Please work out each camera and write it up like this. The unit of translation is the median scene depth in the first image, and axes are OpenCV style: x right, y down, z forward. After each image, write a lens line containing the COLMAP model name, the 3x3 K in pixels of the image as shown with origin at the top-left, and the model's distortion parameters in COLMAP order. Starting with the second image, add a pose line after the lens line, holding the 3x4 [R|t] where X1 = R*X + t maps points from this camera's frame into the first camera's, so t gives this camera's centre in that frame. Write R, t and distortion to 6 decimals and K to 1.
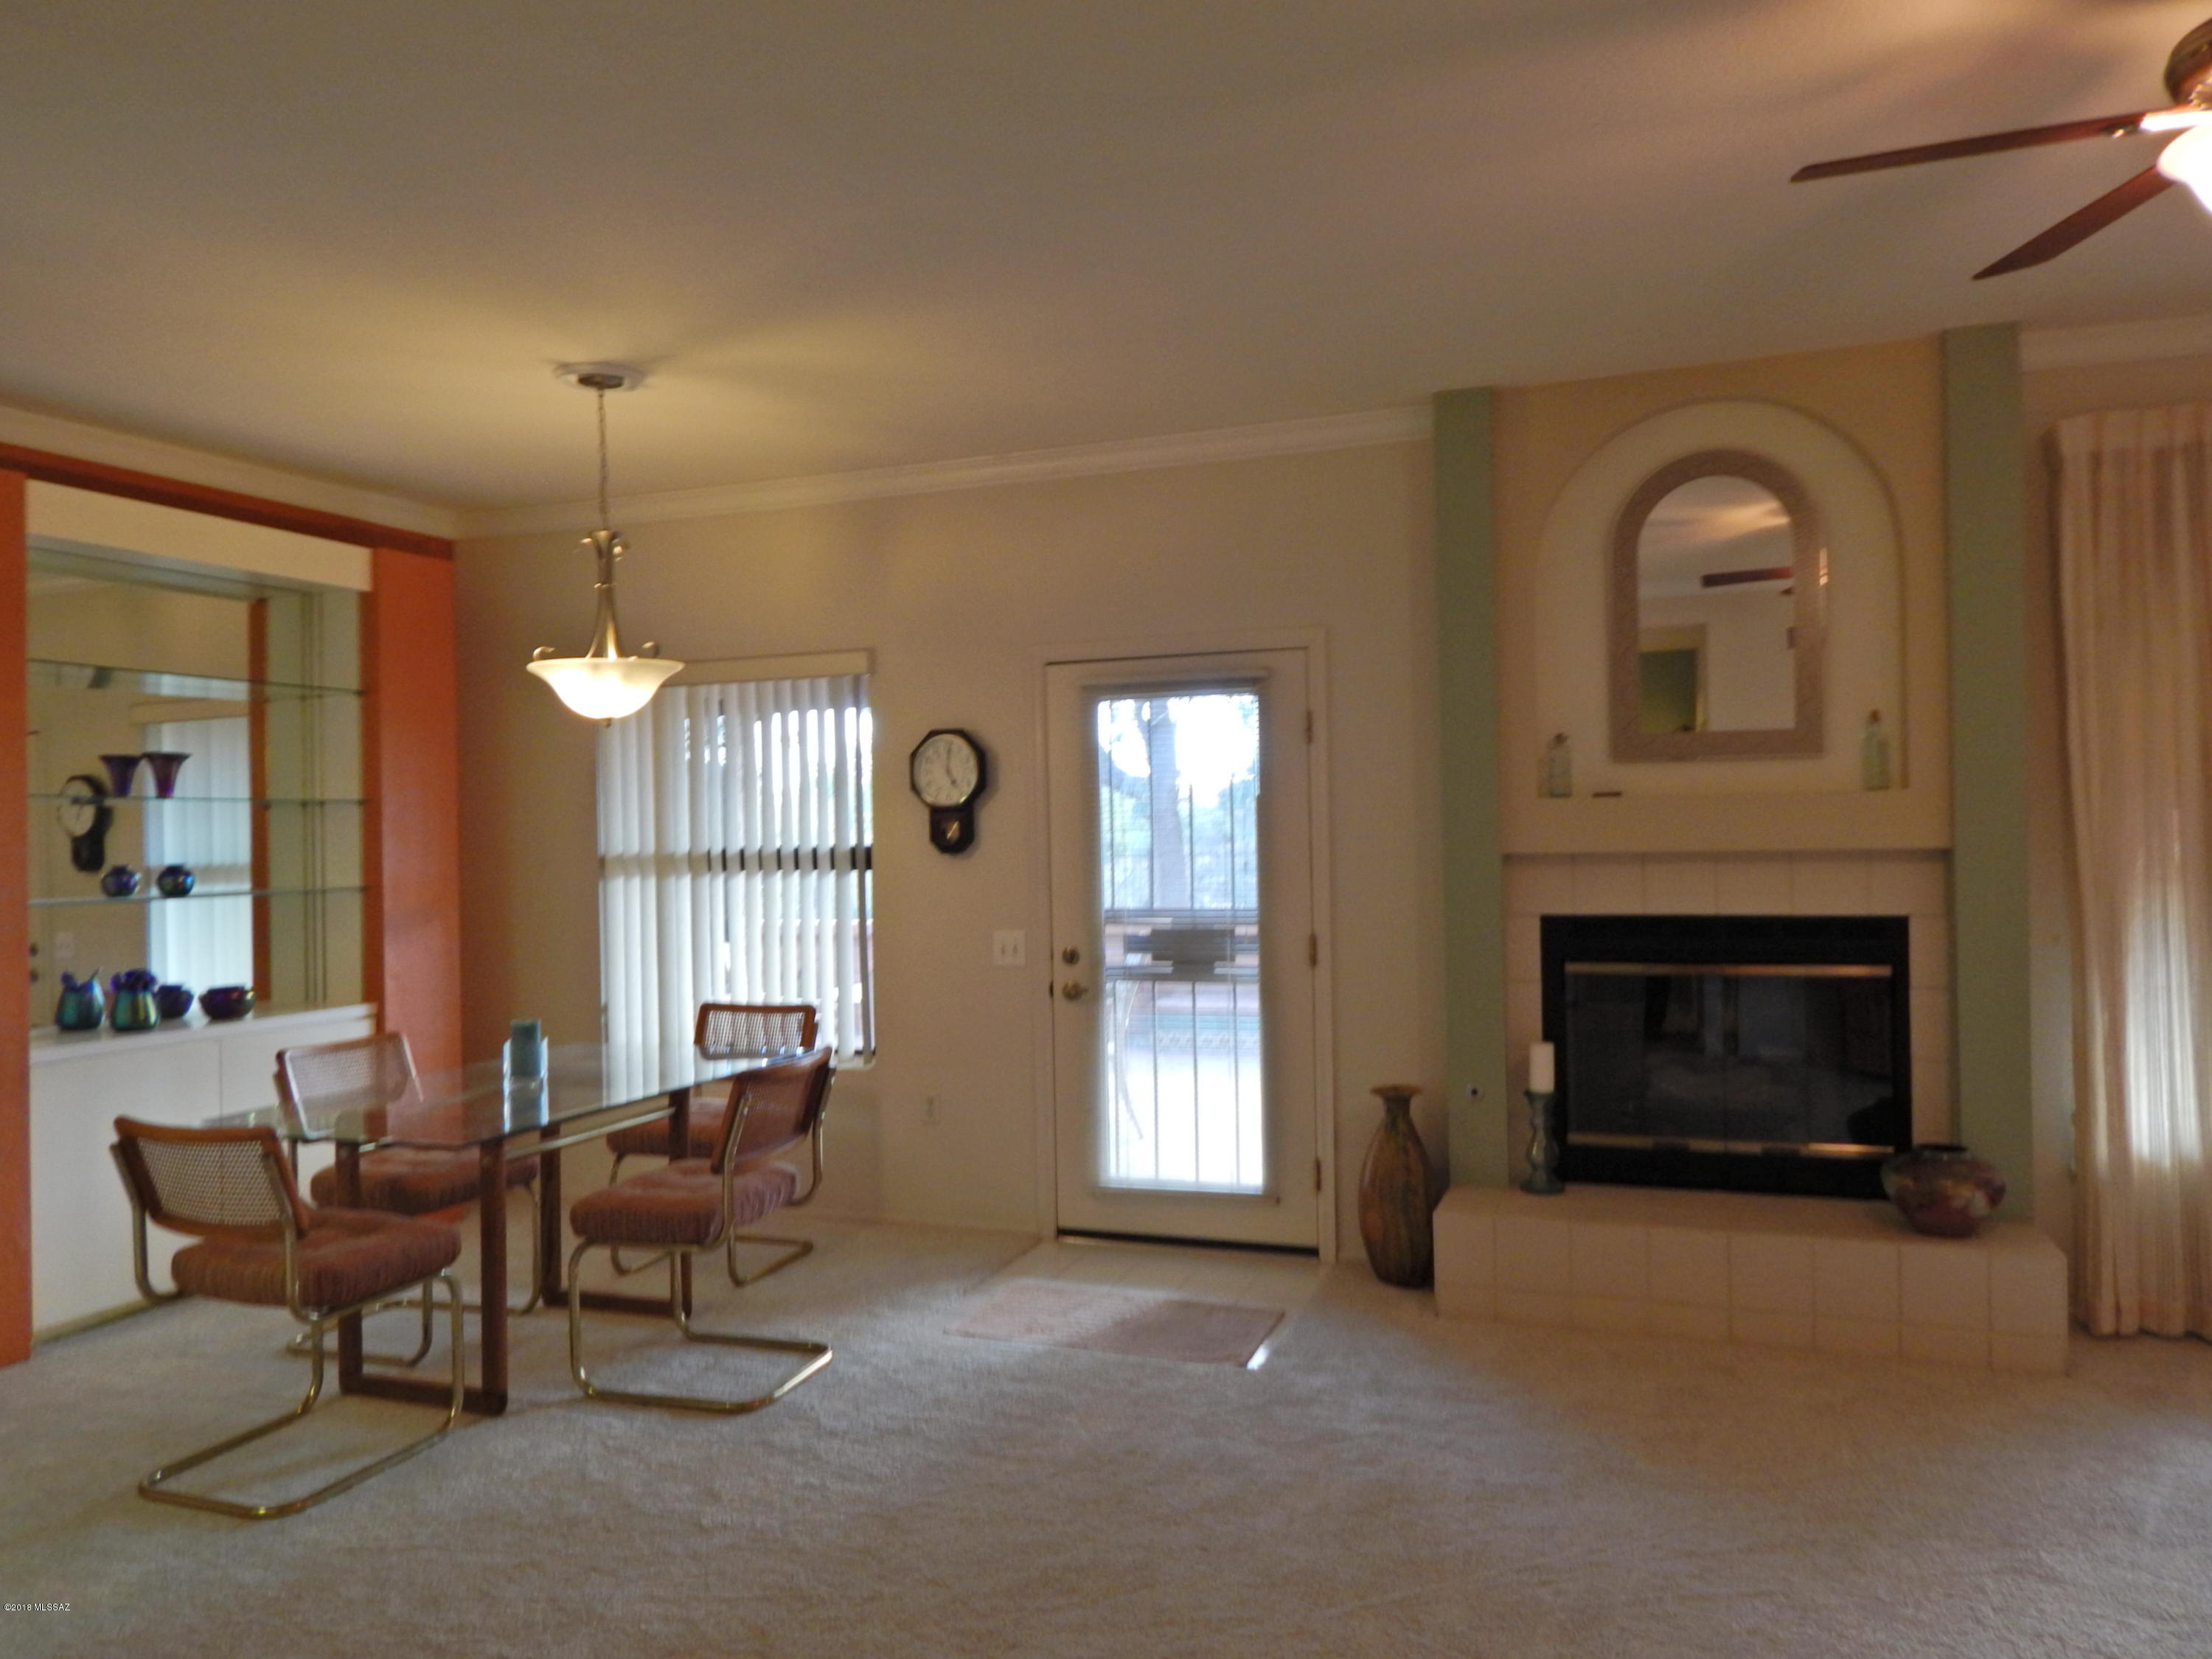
lens RADIAL K [[1504.6, 0, 1165.4], [0, 1504.6, 827.1], [0, 0, 1]] dist [0.000563, 0.000115]
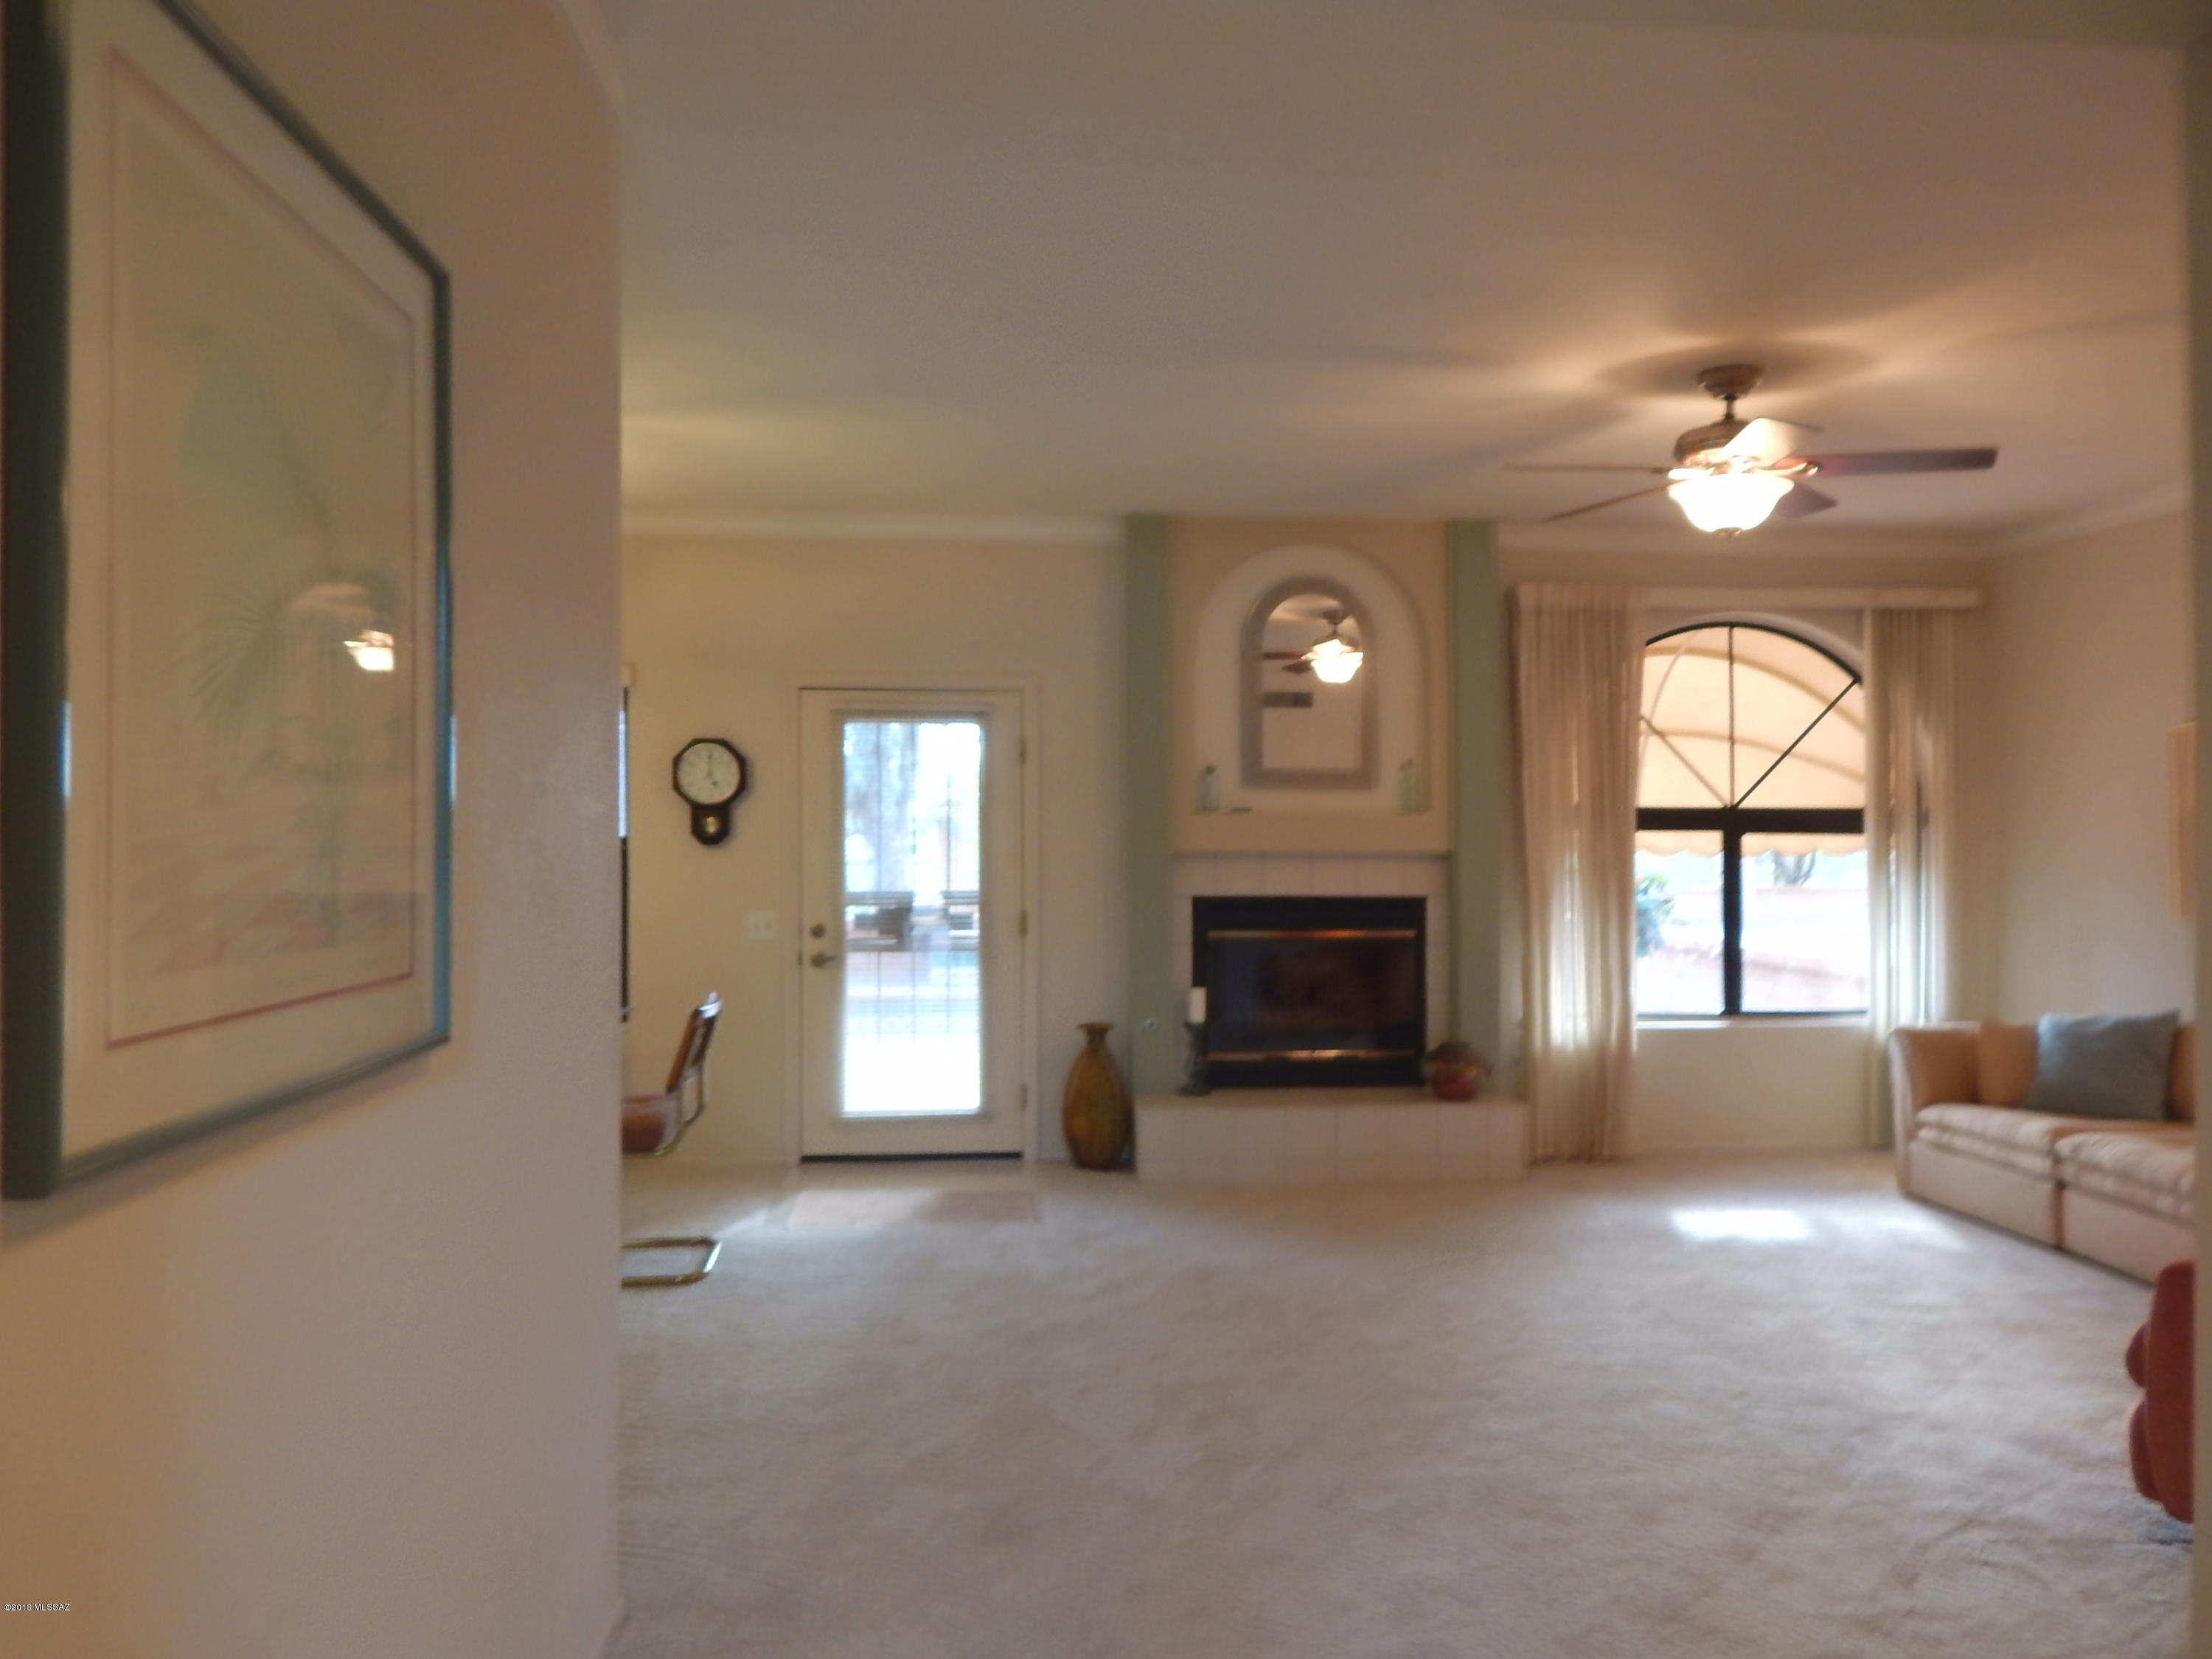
lens RADIAL K [[1481.0, 0, 1150.5], [0, 1481.0, 817.8], [0, 0, 1]] dist [-0.004751, -0.001649]
pose [[0.903611, 0.028052, 0.427436, -0.356205], [-0.020477, 0.999541, -0.022308, 0.016977], [-0.427865, 0.011405, 0.903771, -0.208181]]
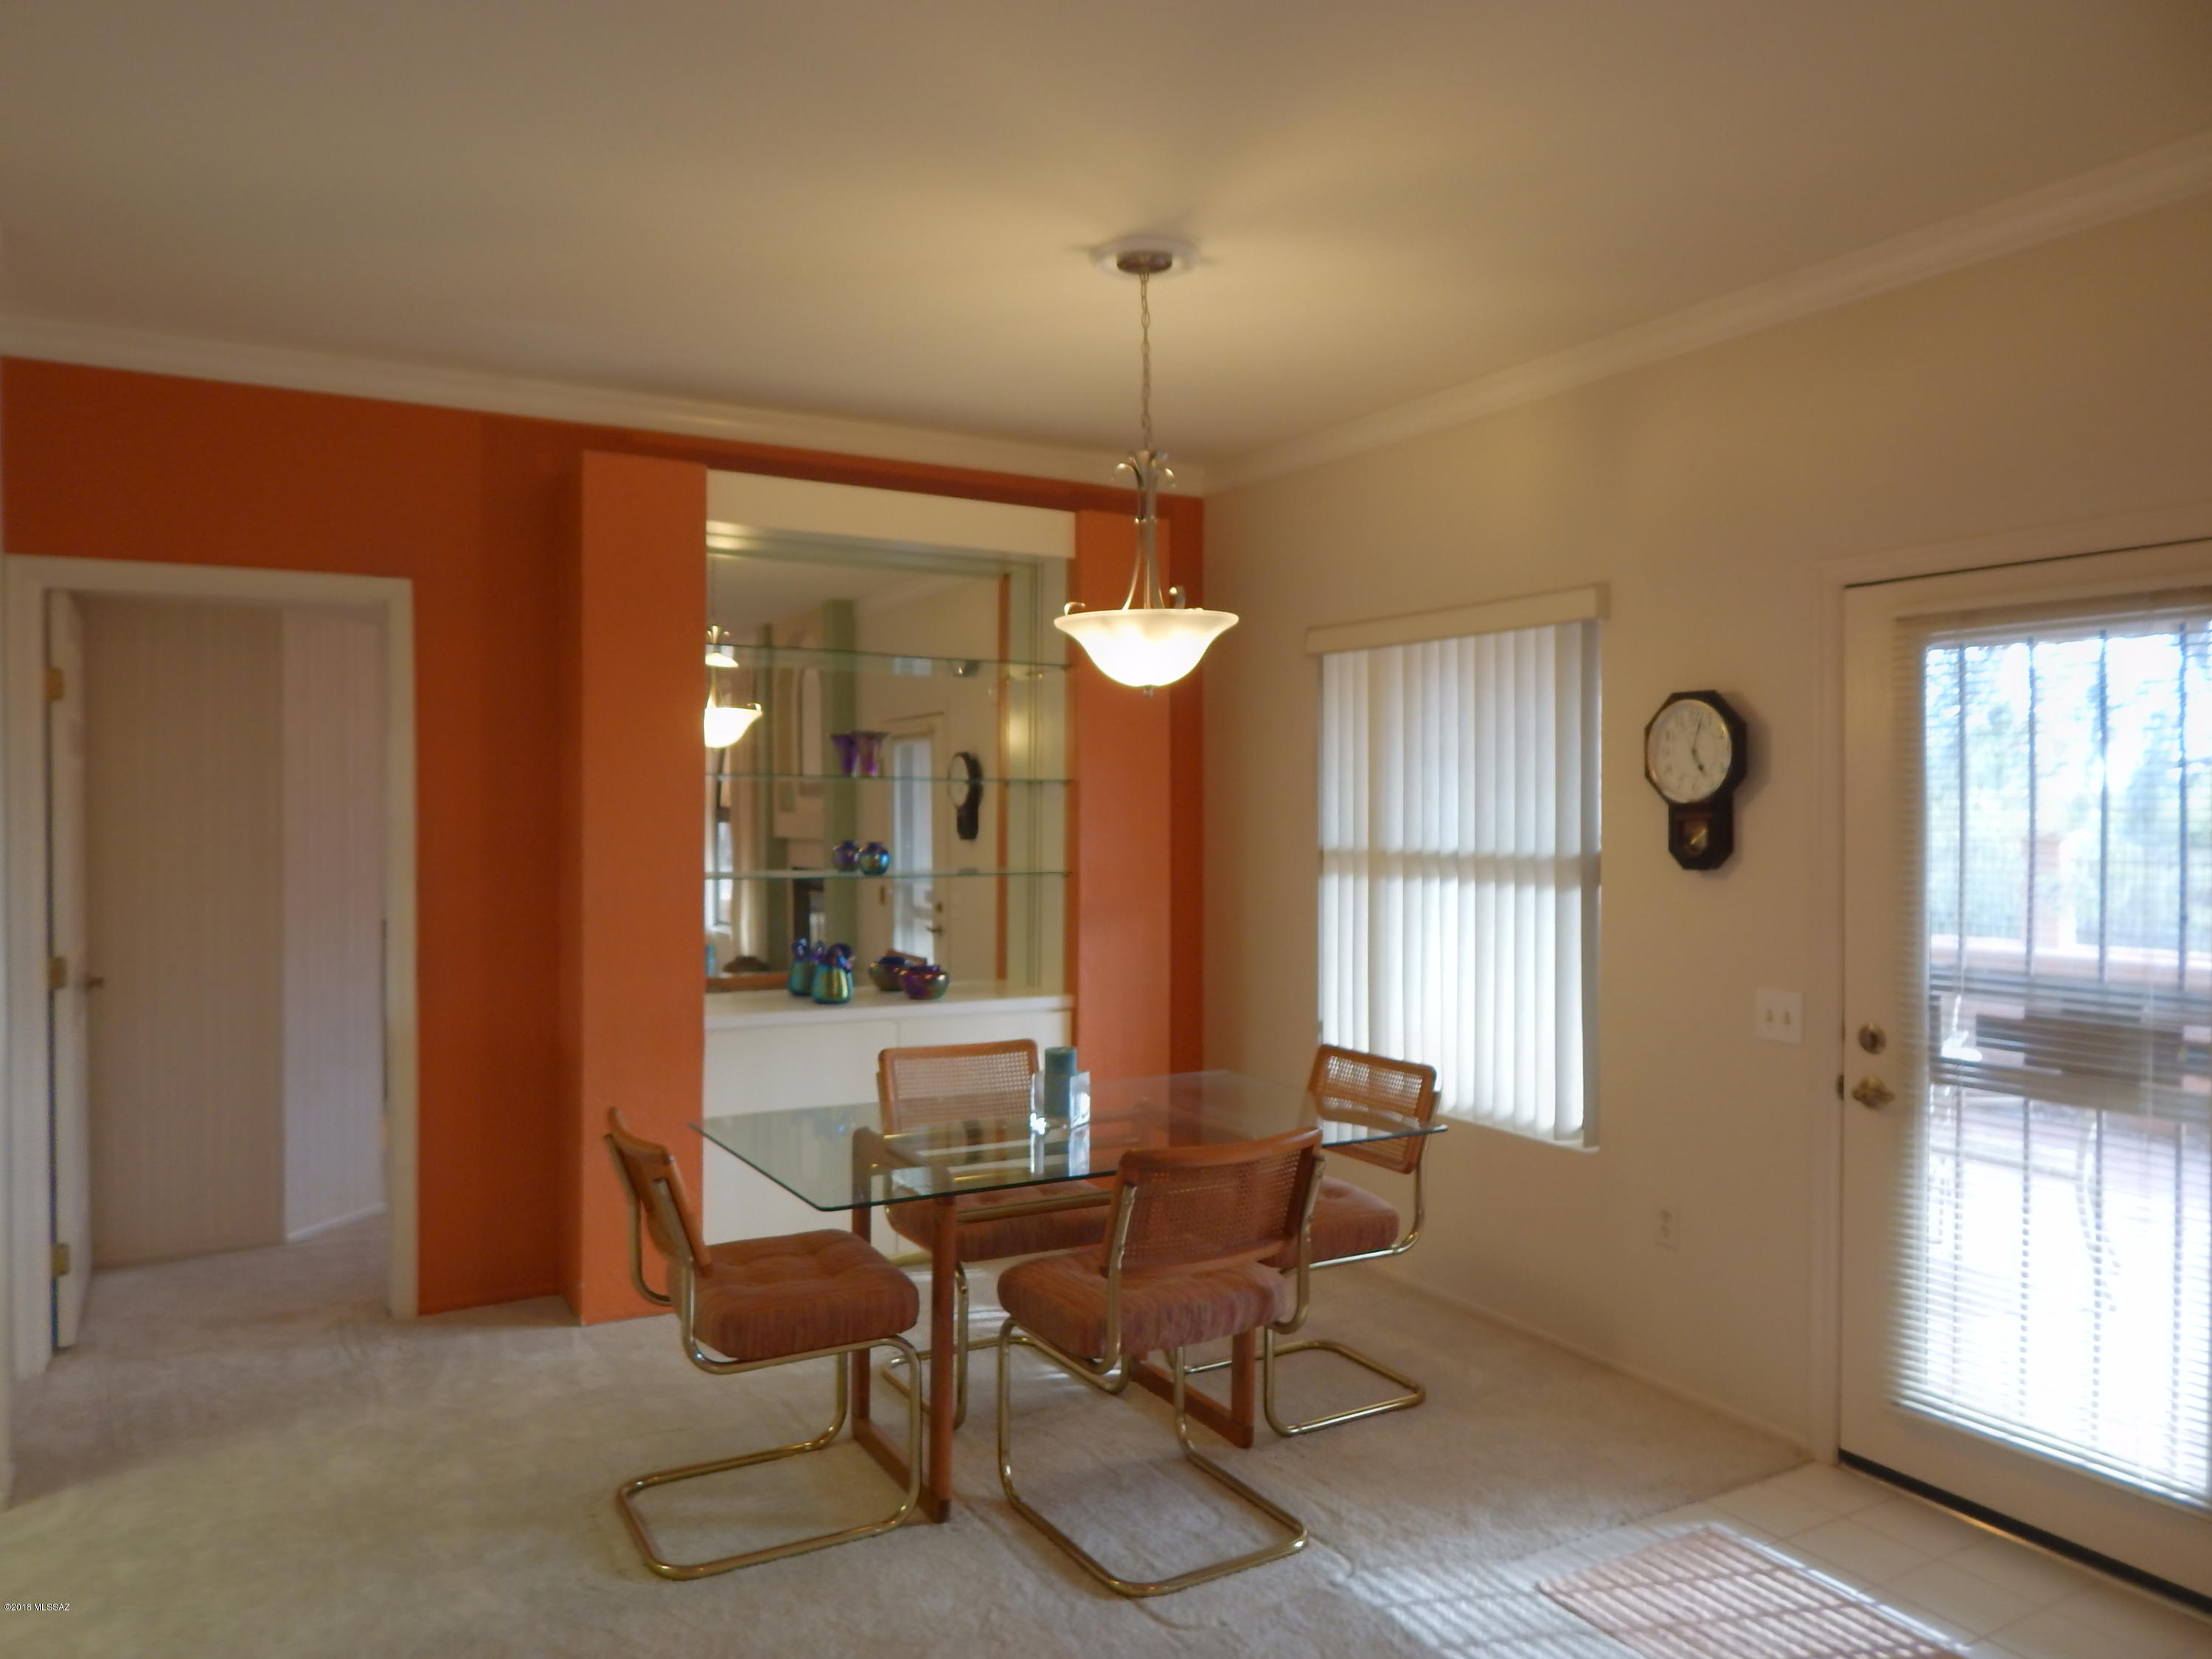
lens RADIAL K [[1547.9, 0, 1106.0], [0, 1547.9, 829.5], [0, 0, 1]] dist [0.031317, -0.001380]
pose [[0.758346, 0.035633, -0.650877, 0.128725], [-0.025659, 0.999363, 0.024816, -0.012947], [0.651347, -0.002118, 0.758777, 0.296441]]
